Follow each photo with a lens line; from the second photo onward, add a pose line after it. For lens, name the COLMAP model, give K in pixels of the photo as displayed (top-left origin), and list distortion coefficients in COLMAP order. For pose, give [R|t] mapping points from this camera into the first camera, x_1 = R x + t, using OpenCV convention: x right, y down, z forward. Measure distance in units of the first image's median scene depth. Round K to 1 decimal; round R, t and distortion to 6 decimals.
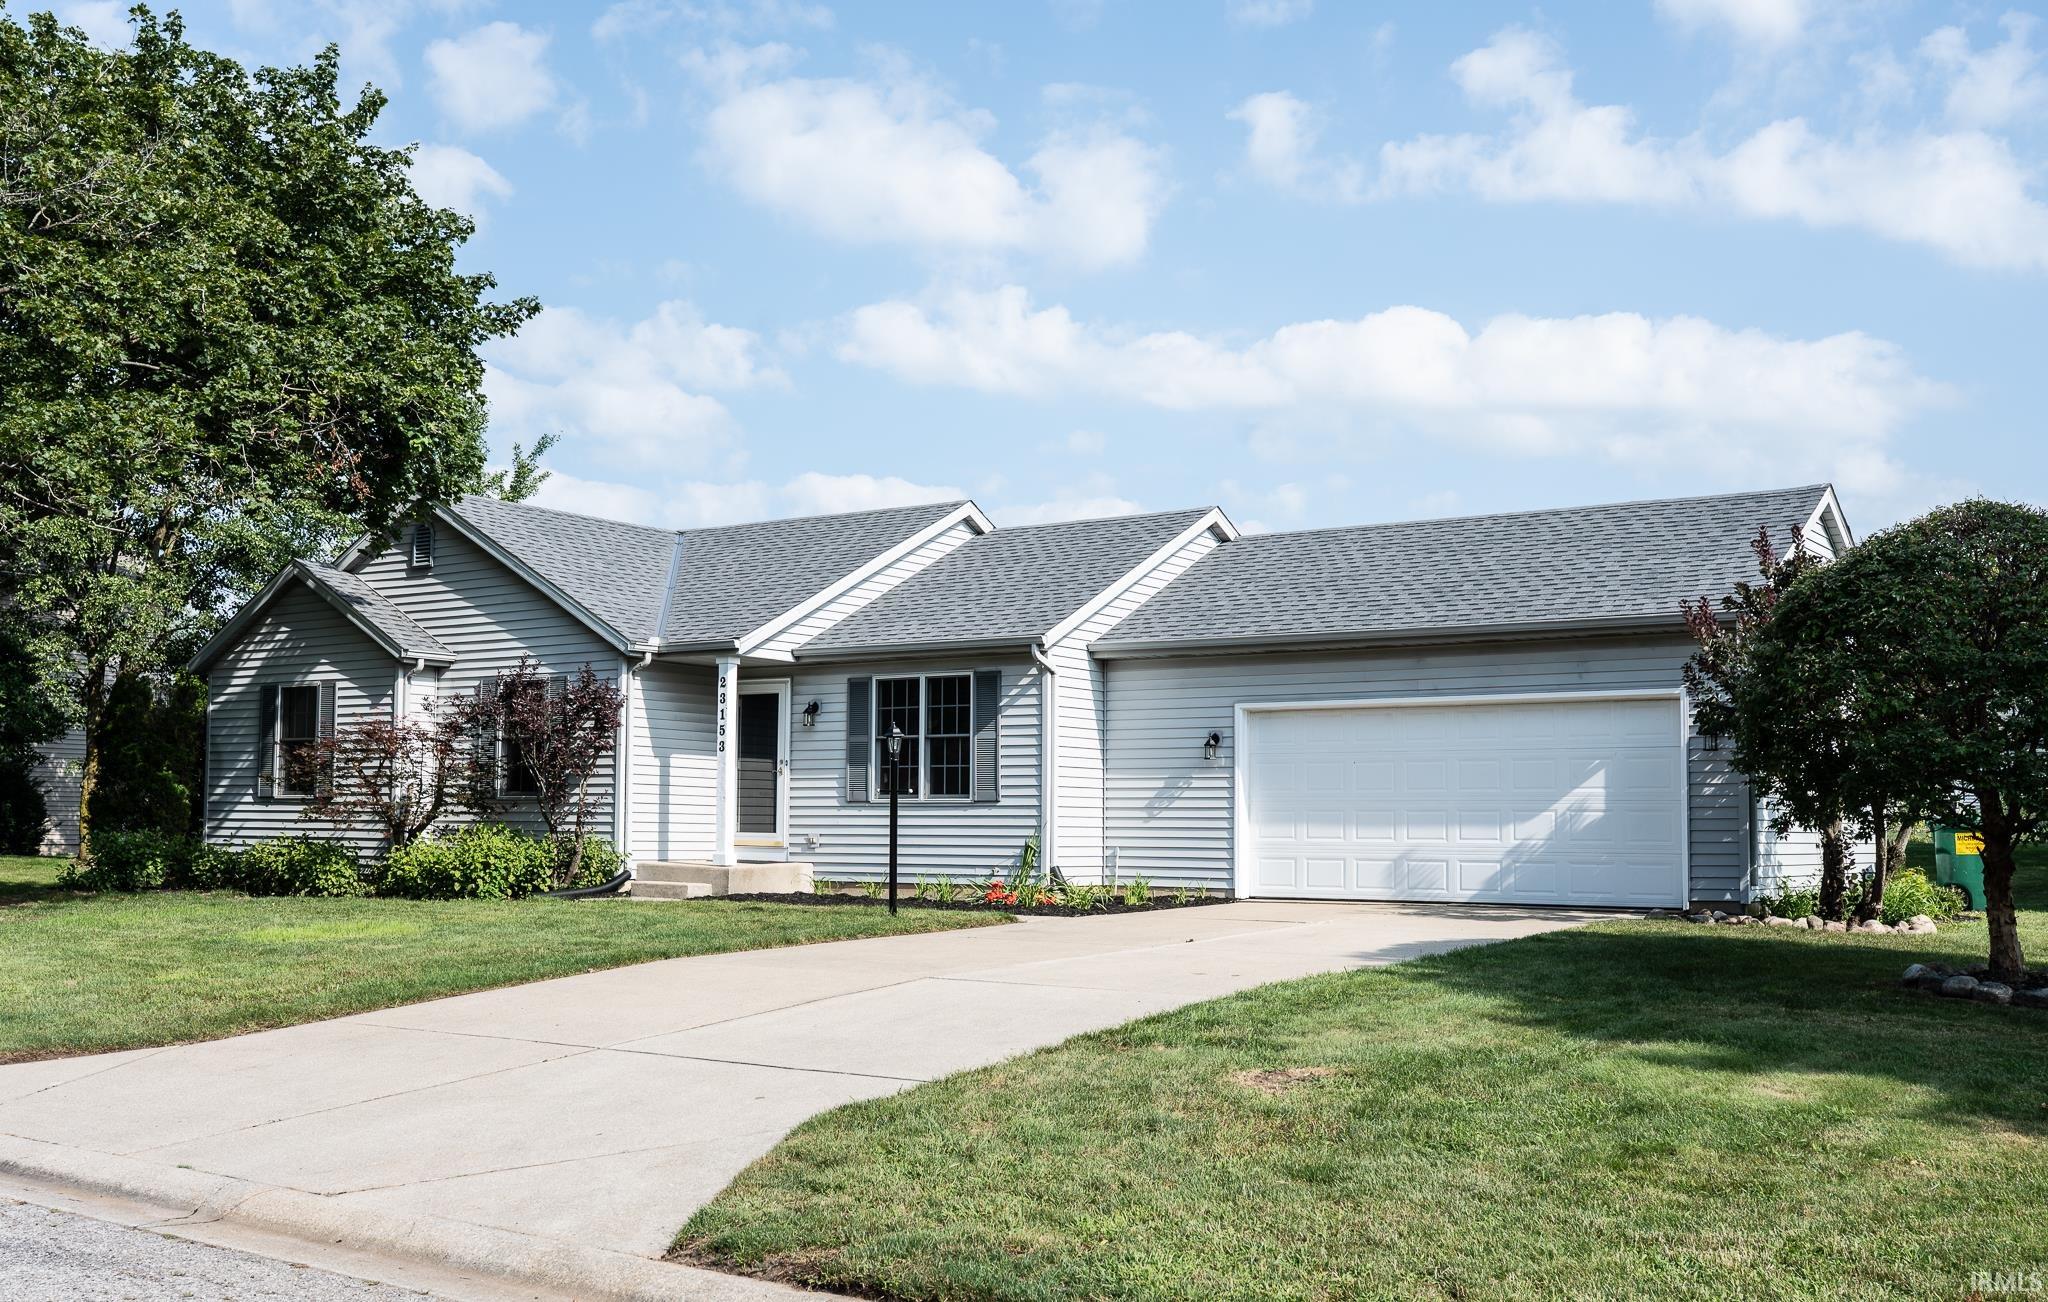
lens RADIAL K [[1973.5, 0, 1021.6], [0, 1973.5, 717.4], [0, 0, 1]] dist [-0.011464, 0.010500]
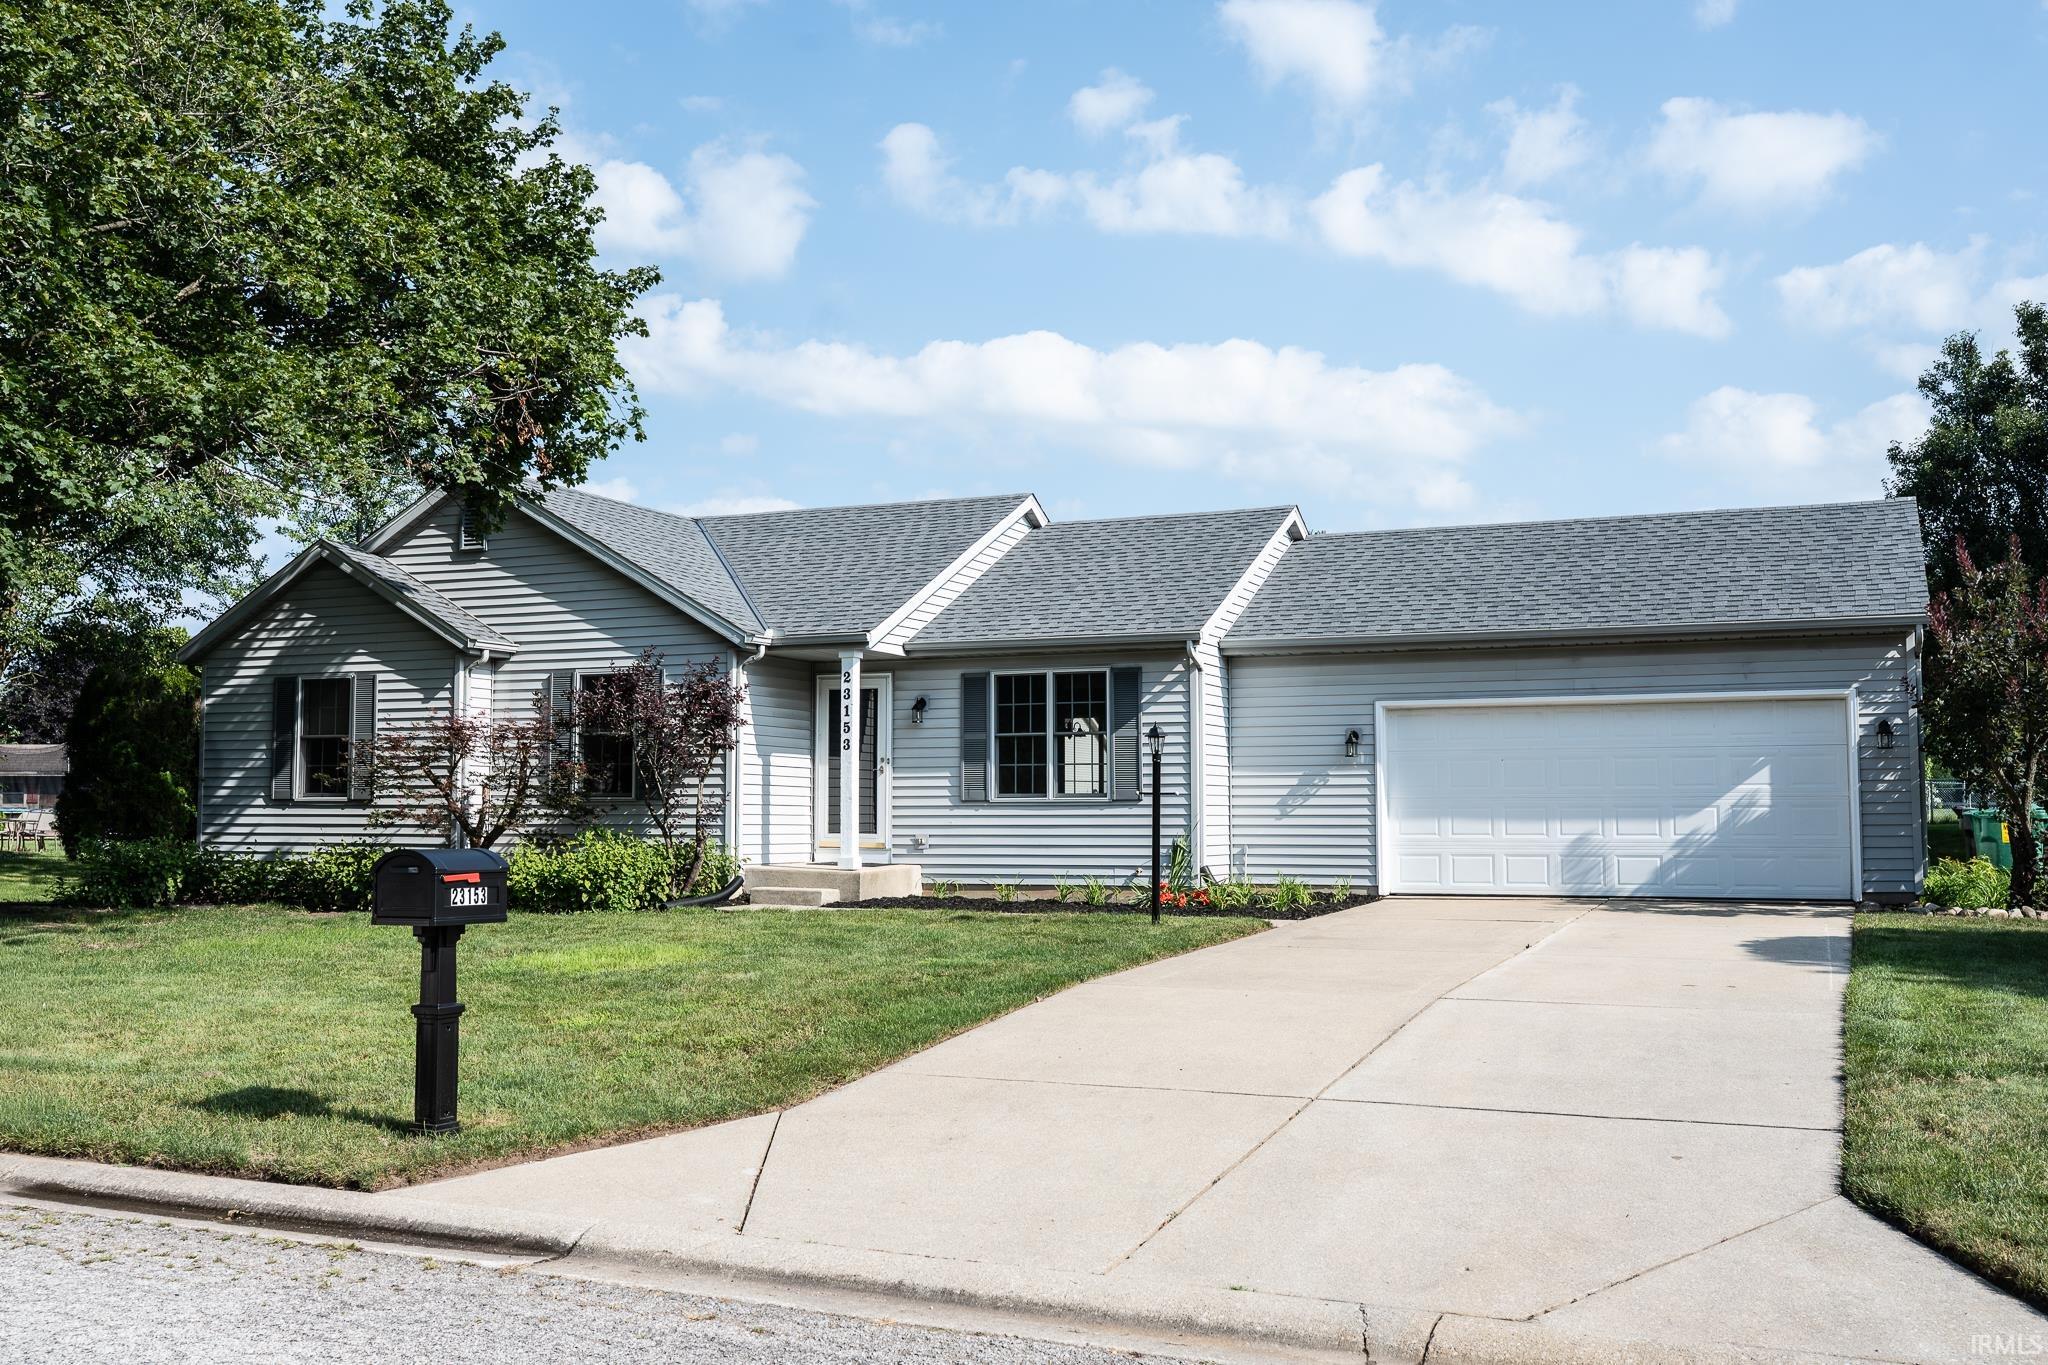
lens RADIAL K [[1886.4, 0, 1024.0], [0, 1886.4, 682.5], [0, 0, 1]] dist [-0.007892, 0.001248]
pose [[0.981018, 0.004925, 0.193854, -0.239836], [-0.002207, 0.999896, -0.014235, -0.002388], [-0.193904, 0.013537, 0.980927, 0.086756]]
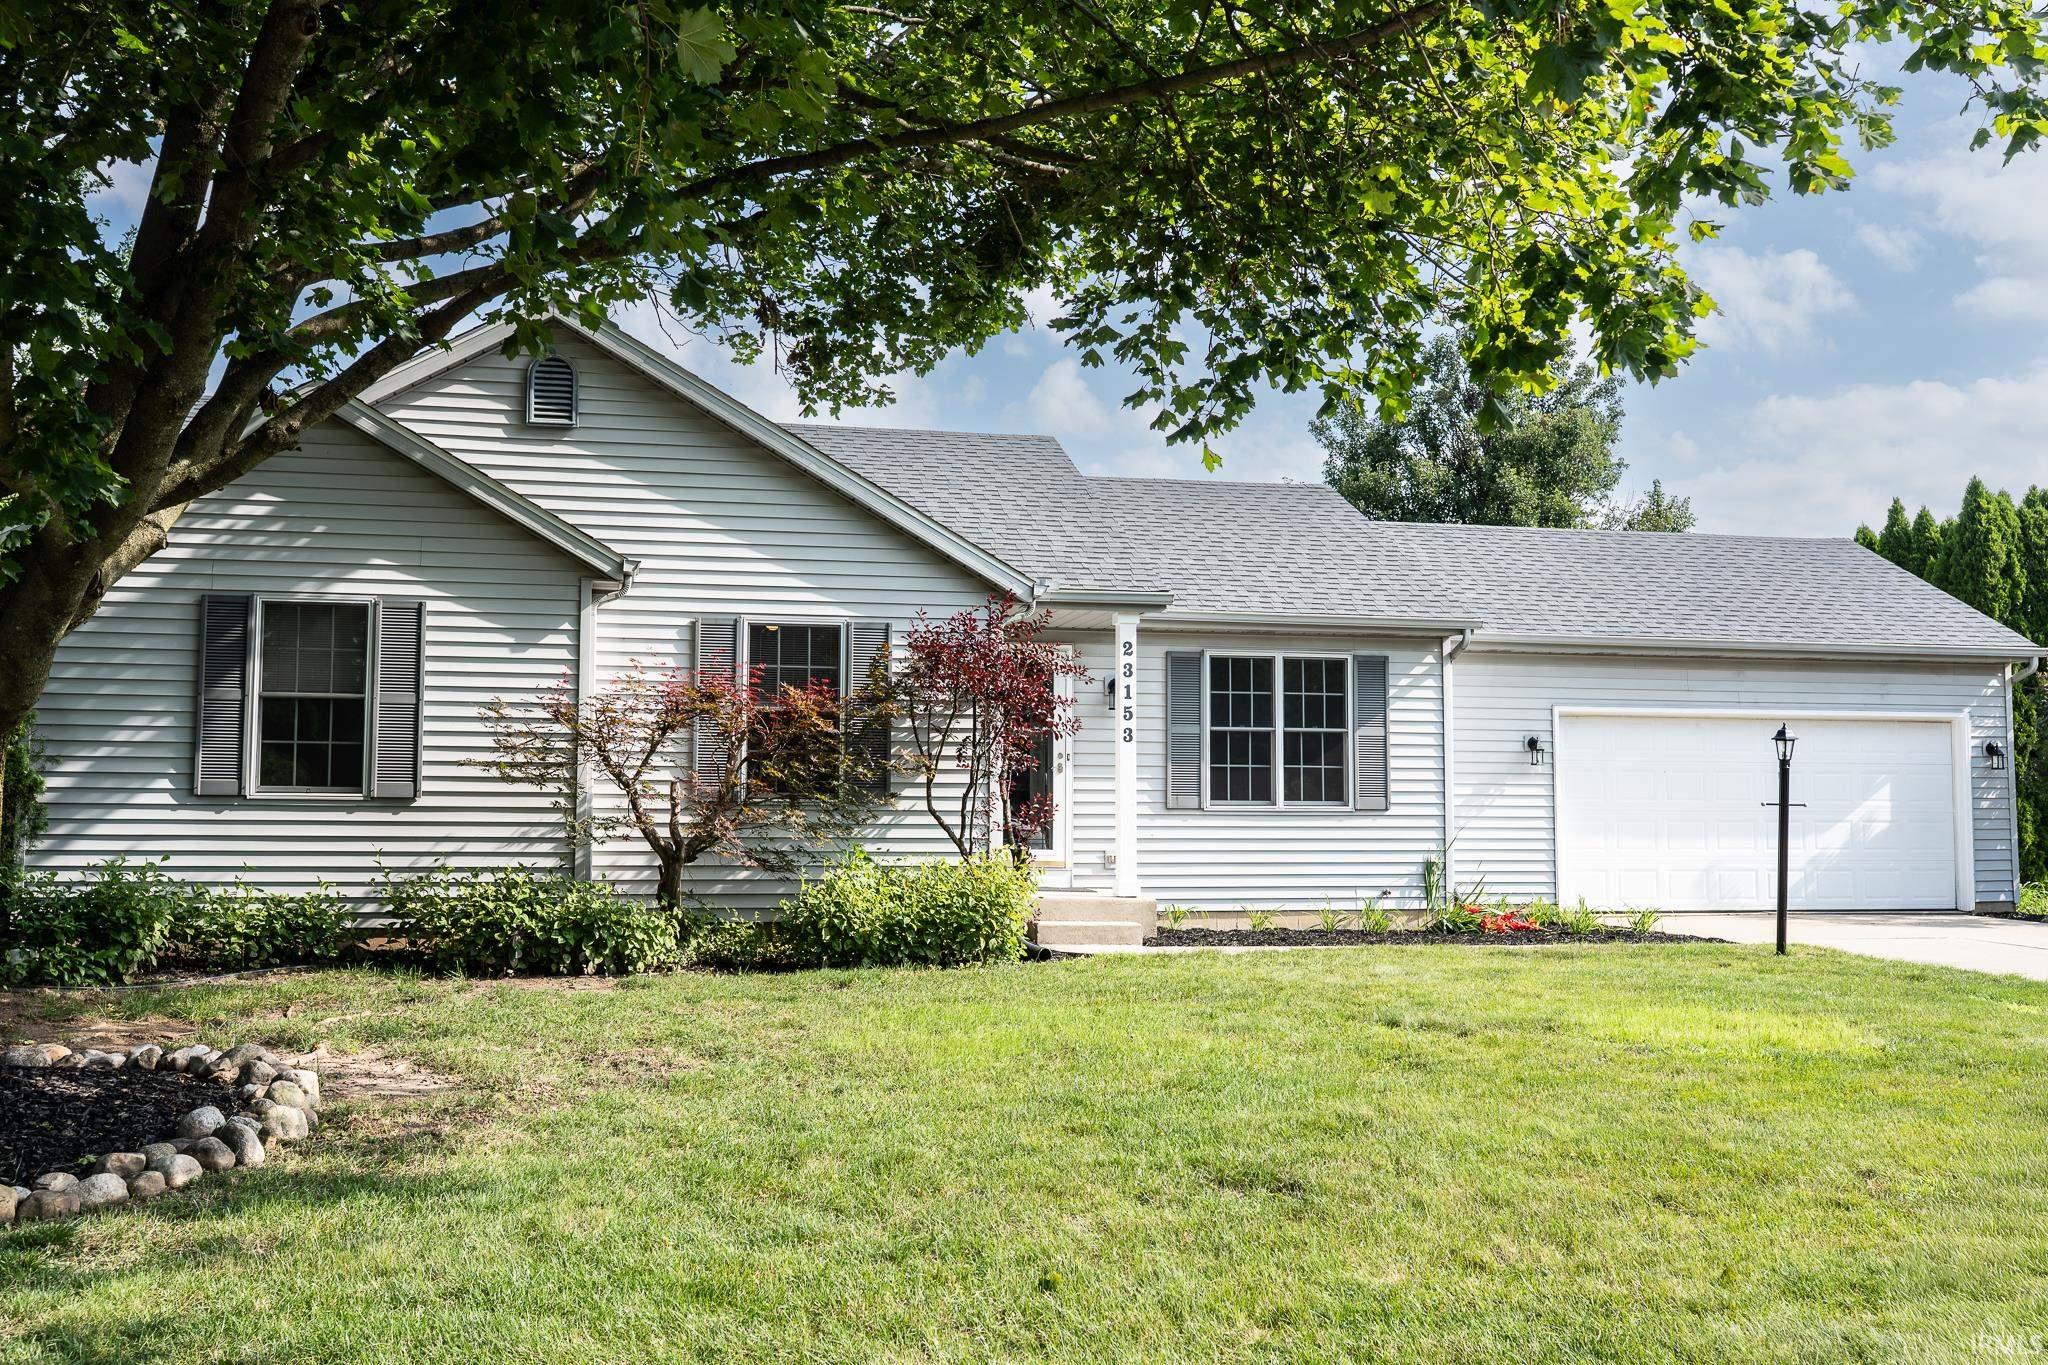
lens RADIAL K [[1886.4, 0, 1024.0], [0, 1886.4, 682.5], [0, 0, 1]] dist [-0.007892, 0.001248]
pose [[0.700962, 0.049960, 0.711446, -0.668543], [-0.037369, 0.998746, -0.033317, 0.019755], [-0.712219, -0.003232, 0.701950, 0.519896]]
